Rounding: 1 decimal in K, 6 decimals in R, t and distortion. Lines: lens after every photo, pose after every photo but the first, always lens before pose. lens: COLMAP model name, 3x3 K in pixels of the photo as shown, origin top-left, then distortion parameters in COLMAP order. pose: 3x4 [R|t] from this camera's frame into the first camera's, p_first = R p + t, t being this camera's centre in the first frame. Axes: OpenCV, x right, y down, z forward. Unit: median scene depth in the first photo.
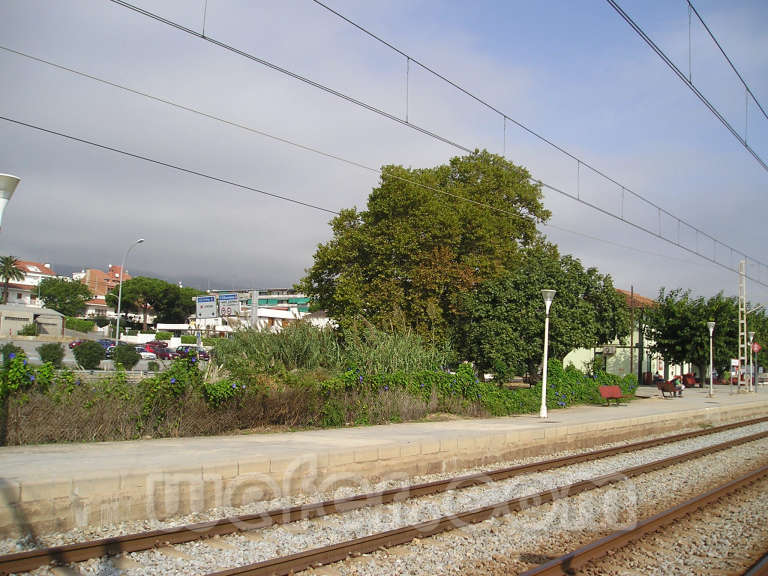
lens RADIAL K [[794.7, 0, 387.9], [0, 794.7, 285.8], [0, 0, 1]] dist [-0.119230, 0.000000]
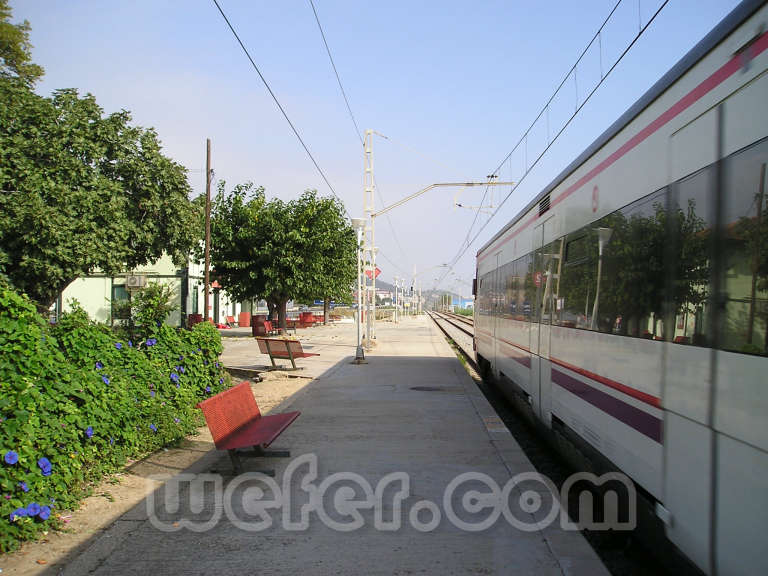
lens RADIAL K [[794.6, 0, 390.1], [0, 794.6, 293.1], [0, 0, 1]] dist [-0.089812, 0.000000]
pose [[0.818196, -0.025742, 0.574363, 0.112042], [-0.025622, 0.996372, 0.081155, 0.046694], [-0.574368, -0.081117, 0.814568, 0.487701]]
